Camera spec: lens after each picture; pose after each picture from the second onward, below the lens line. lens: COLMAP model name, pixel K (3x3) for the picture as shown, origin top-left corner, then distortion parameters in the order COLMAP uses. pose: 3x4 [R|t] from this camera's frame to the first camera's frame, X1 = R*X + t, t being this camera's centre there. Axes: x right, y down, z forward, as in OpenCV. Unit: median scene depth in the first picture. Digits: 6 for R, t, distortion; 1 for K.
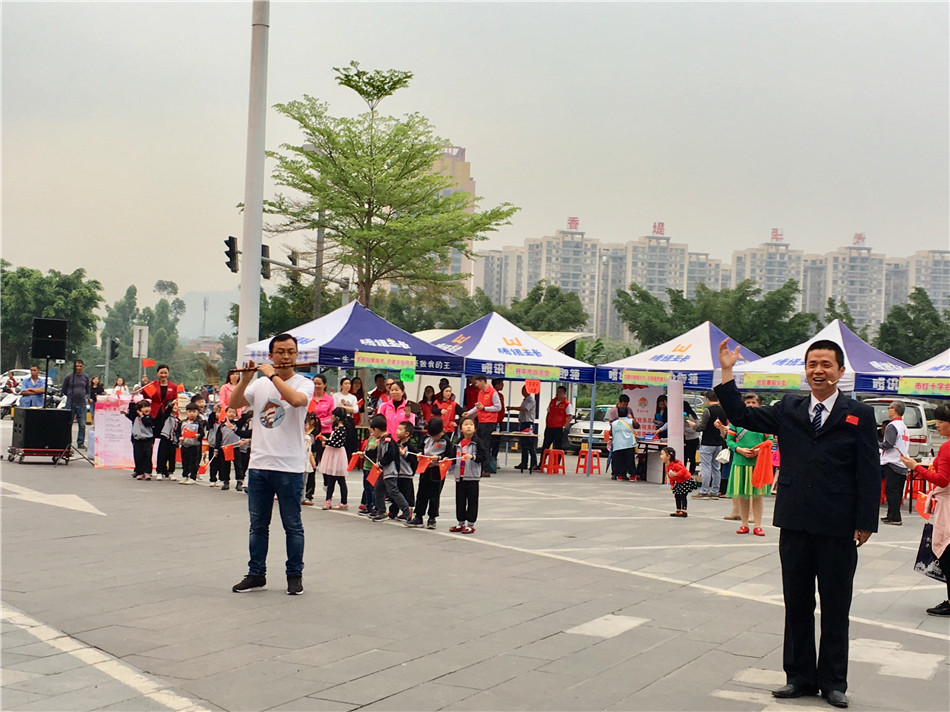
lens RADIAL K [[1360.4, 0, 475.0], [0, 1360.4, 356.0], [0, 0, 1]] dist [0.341937, 0.031952]
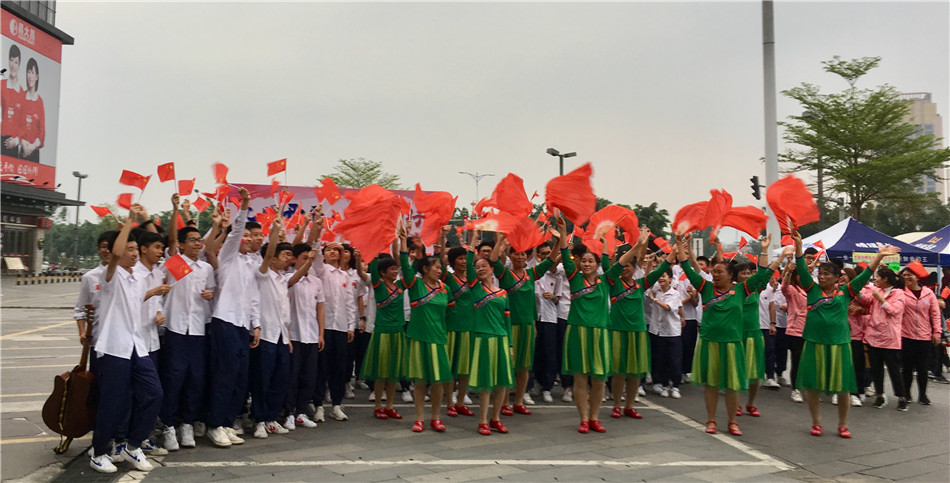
lens RADIAL K [[728.4, 0, 474.5], [0, 728.4, 211.6], [0, 0, 1]] dist [-0.004858, -0.008700]
pose [[0.842860, -0.081456, -0.531933, -0.012896], [0.040029, 0.995229, -0.088975, 0.008065], [0.536643, 0.053701, 0.842099, 0.139161]]
